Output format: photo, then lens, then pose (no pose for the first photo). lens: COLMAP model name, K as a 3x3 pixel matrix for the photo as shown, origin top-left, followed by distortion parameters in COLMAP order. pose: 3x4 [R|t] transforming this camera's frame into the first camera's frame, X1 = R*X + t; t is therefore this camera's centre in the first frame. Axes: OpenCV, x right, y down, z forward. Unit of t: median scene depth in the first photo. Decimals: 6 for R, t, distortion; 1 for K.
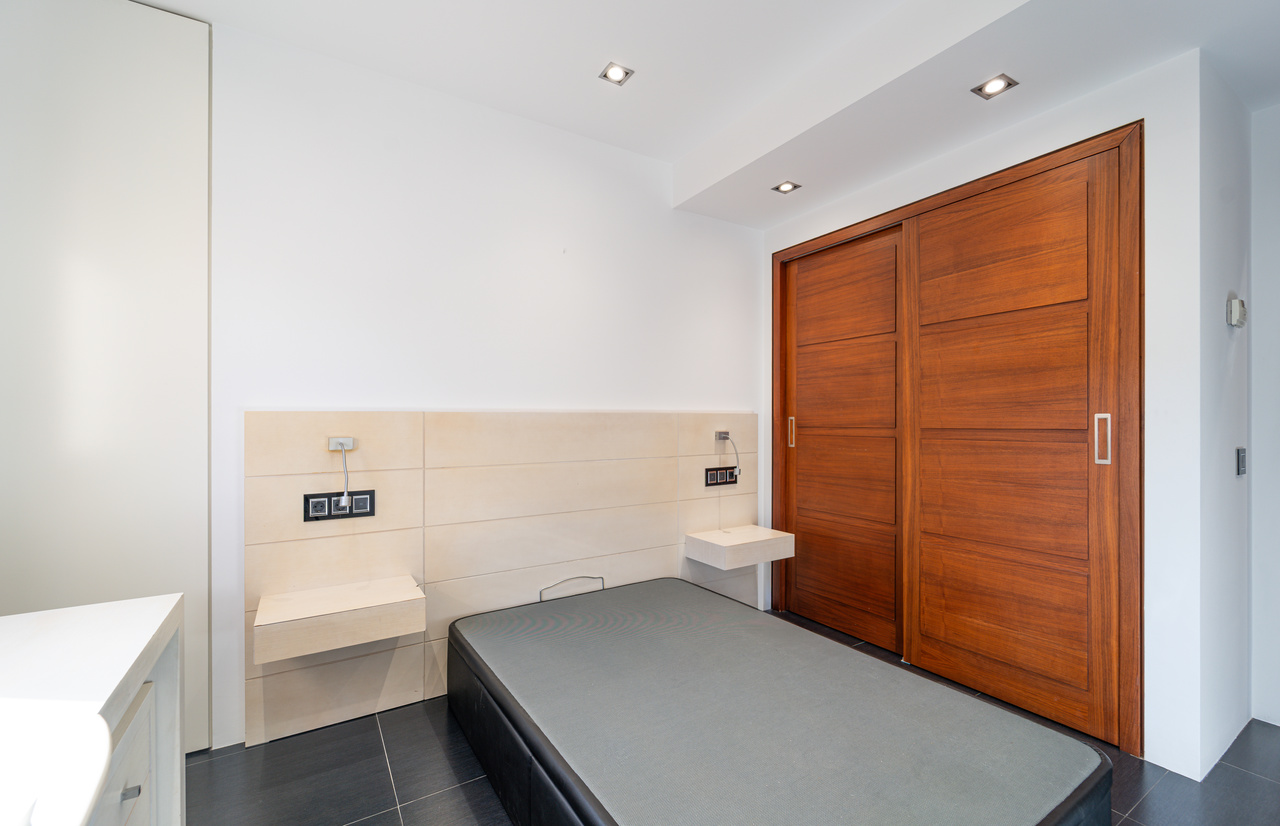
lens RADIAL K [[529.2, 0, 636.7], [0, 529.2, 419.1], [0, 0, 1]] dist [0.004215, 0.000150]
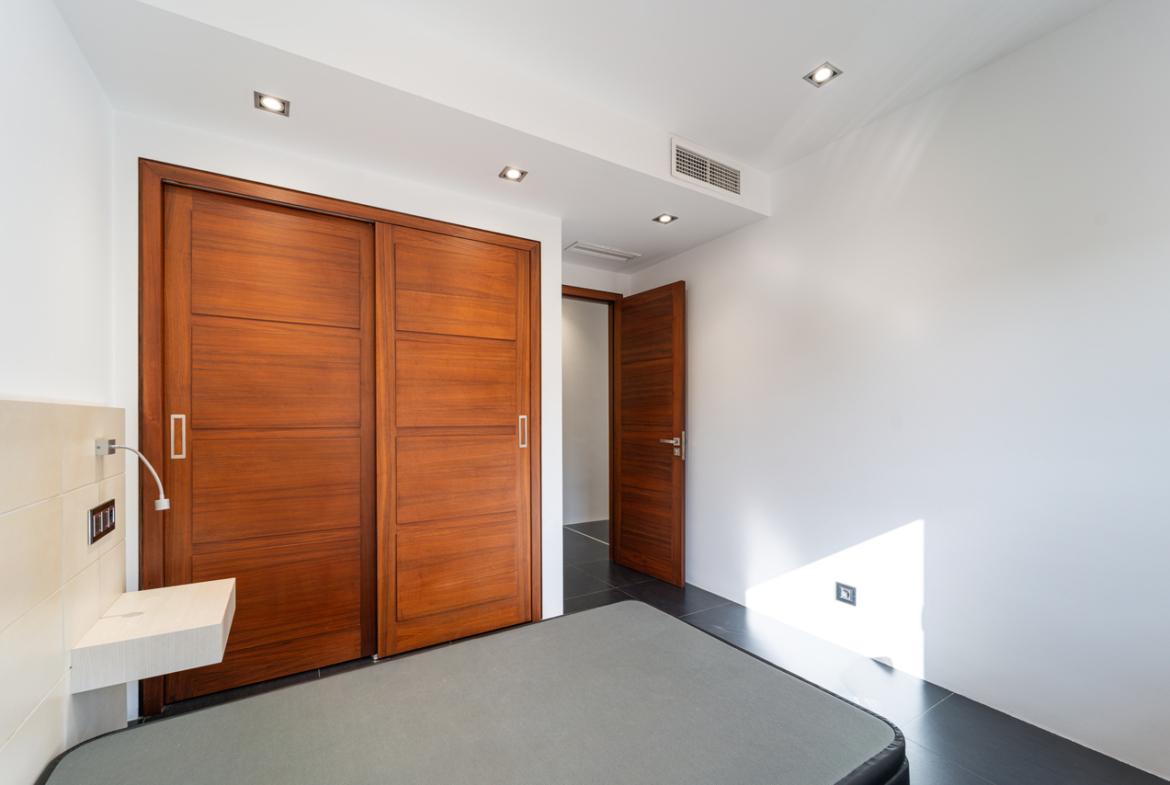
lens RADIAL K [[486.2, 0, 591.7], [0, 486.2, 416.9], [0, 0, 1]] dist [-0.001211, -0.000649]
pose [[-0.002906, 0.007452, 0.999968, -0.418463], [-0.002533, 0.999969, -0.007460, 0.002762], [-0.999993, -0.002555, -0.002887, 0.587597]]
